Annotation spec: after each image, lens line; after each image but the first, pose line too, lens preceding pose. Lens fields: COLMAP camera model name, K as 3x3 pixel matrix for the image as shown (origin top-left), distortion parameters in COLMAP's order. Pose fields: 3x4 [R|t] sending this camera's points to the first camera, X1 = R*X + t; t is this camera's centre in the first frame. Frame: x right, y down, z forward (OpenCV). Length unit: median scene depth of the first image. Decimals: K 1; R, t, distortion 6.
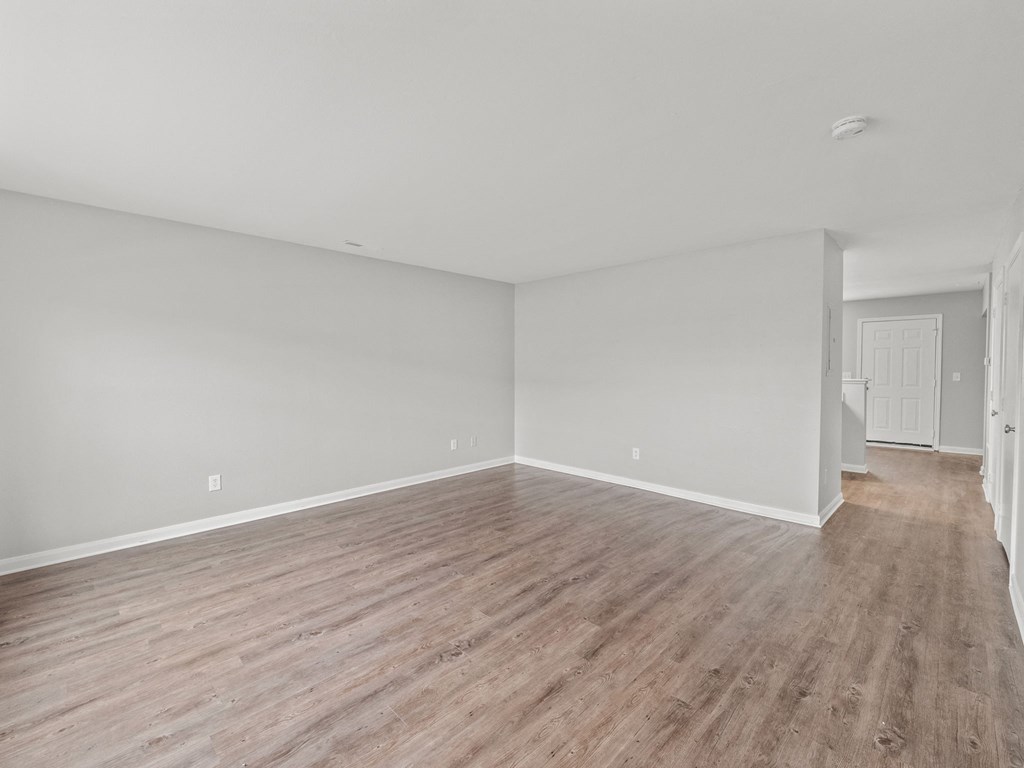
lens RADIAL K [[456.3, 0, 506.4], [0, 456.3, 380.6], [0, 0, 1]] dist [-0.028087, -0.000588]
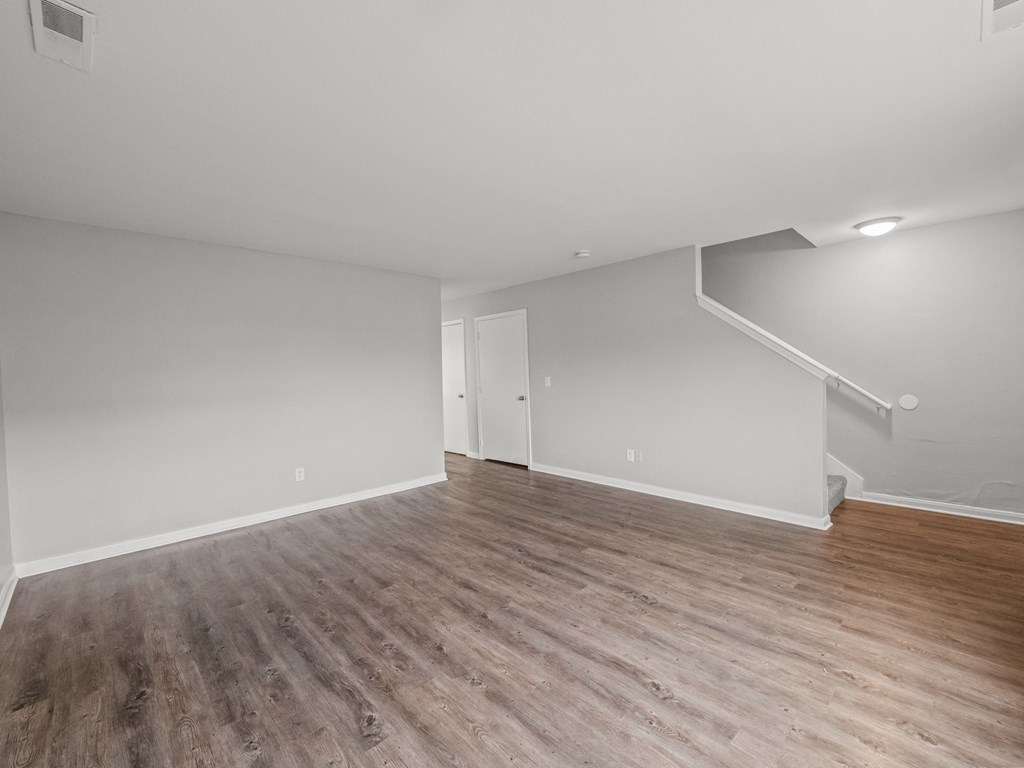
lens RADIAL K [[456.3, 0, 508.2], [0, 456.3, 386.2], [0, 0, 1]] dist [-0.028087, -0.000588]
pose [[0.019060, -0.050373, 0.998549, -1.050229], [0.071525, 0.996240, 0.048892, -0.043563], [-0.997257, 0.070489, 0.022592, 1.036388]]
